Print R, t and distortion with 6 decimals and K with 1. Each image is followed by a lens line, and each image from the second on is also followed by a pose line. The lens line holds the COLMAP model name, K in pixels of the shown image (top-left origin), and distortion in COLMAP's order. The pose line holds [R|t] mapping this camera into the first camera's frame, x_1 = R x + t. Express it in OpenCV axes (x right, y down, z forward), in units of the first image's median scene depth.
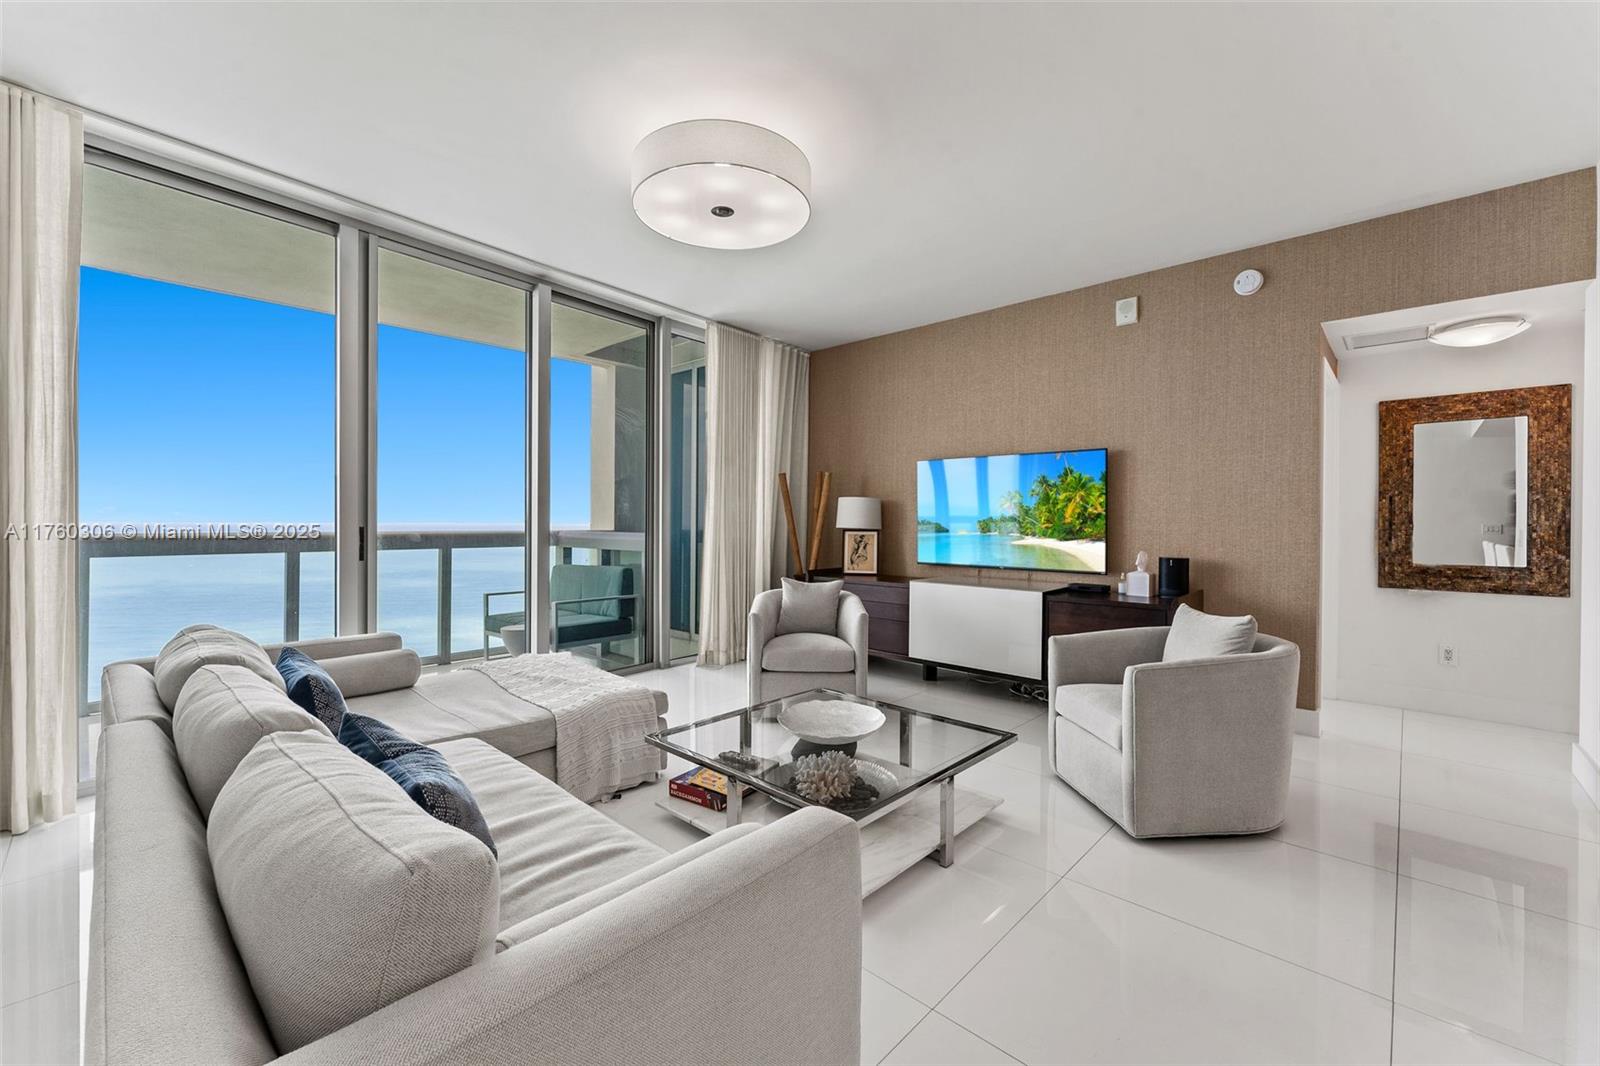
lens RADIAL K [[647.7, 0, 798.1], [0, 647.7, 528.6], [0, 0, 1]] dist [-0.000224, 0.000043]
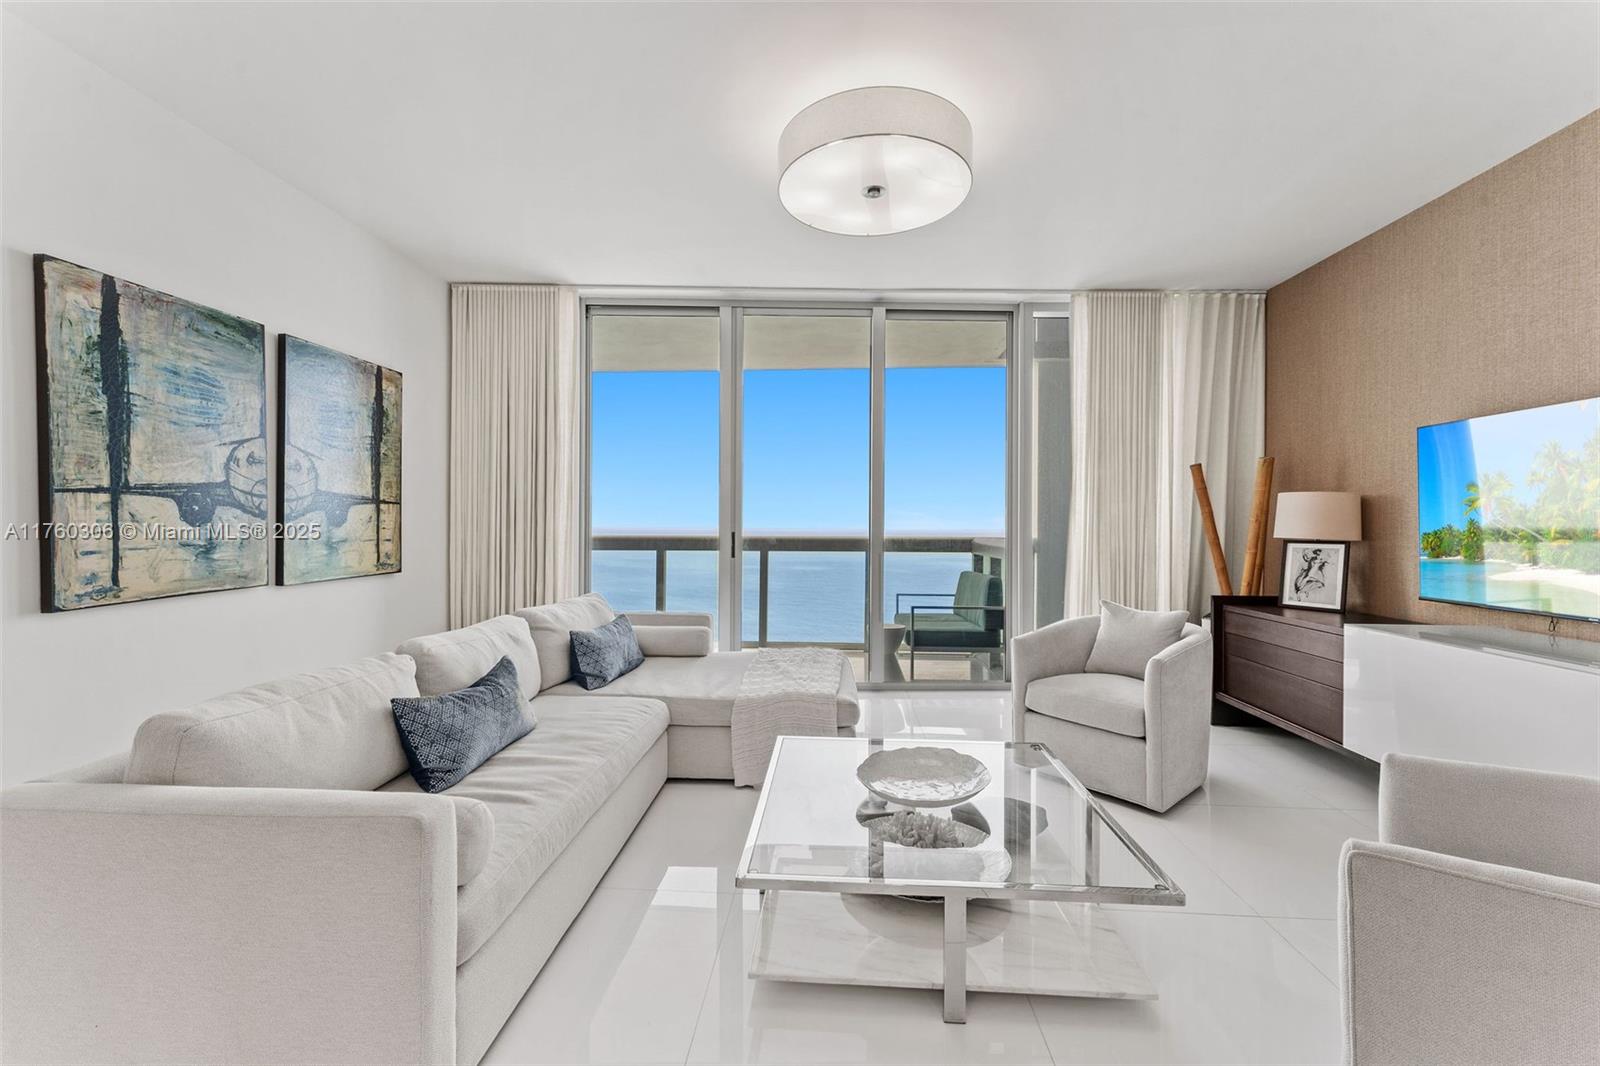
lens RADIAL K [[645.0, 0, 794.4], [0, 645.0, 524.3], [0, 0, 1]] dist [0.000347, 0.000099]
pose [[0.636786, -0.003021, -0.771035, 0.344590], [-0.010899, 0.999857, -0.012919, -0.001245], [0.770963, 0.016630, 0.636662, 0.221267]]
